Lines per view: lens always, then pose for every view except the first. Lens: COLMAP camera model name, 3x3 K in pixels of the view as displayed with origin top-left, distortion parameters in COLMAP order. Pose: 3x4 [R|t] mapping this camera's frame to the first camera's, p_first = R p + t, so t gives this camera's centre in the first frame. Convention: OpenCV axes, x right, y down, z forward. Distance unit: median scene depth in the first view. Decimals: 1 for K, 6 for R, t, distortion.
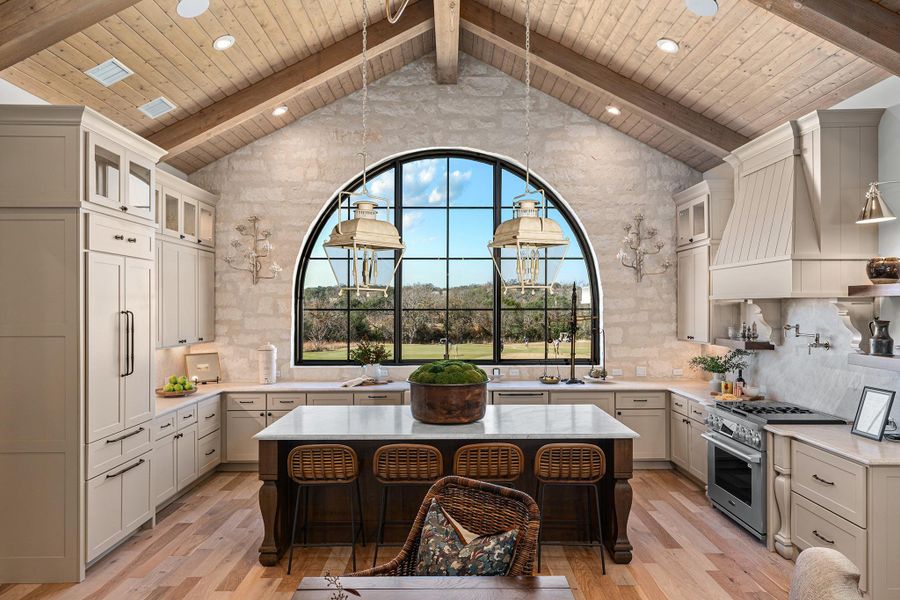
lens RADIAL K [[612.5, 0, 446.5], [0, 612.5, 307.1], [0, 0, 1]] dist [-0.002090, 0.004710]
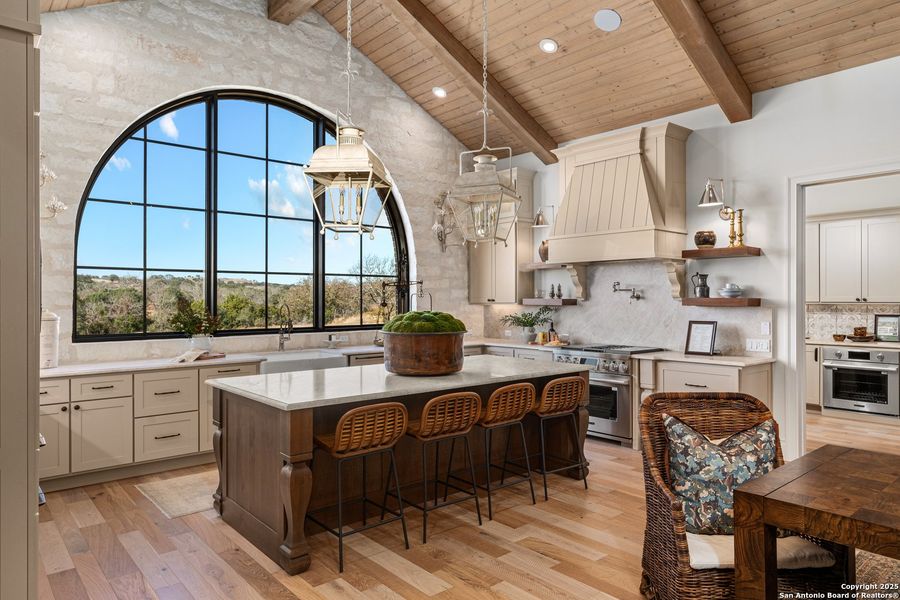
lens RADIAL K [[581.4, 0, 449.6], [0, 581.4, 297.3], [0, 0, 1]] dist [0.005152, 0.004924]
pose [[0.764999, 0.002243, 0.644027, -0.382265], [0.000782, 0.999990, -0.004412, 0.048785], [-0.644031, 0.003879, 0.764990, 0.195523]]
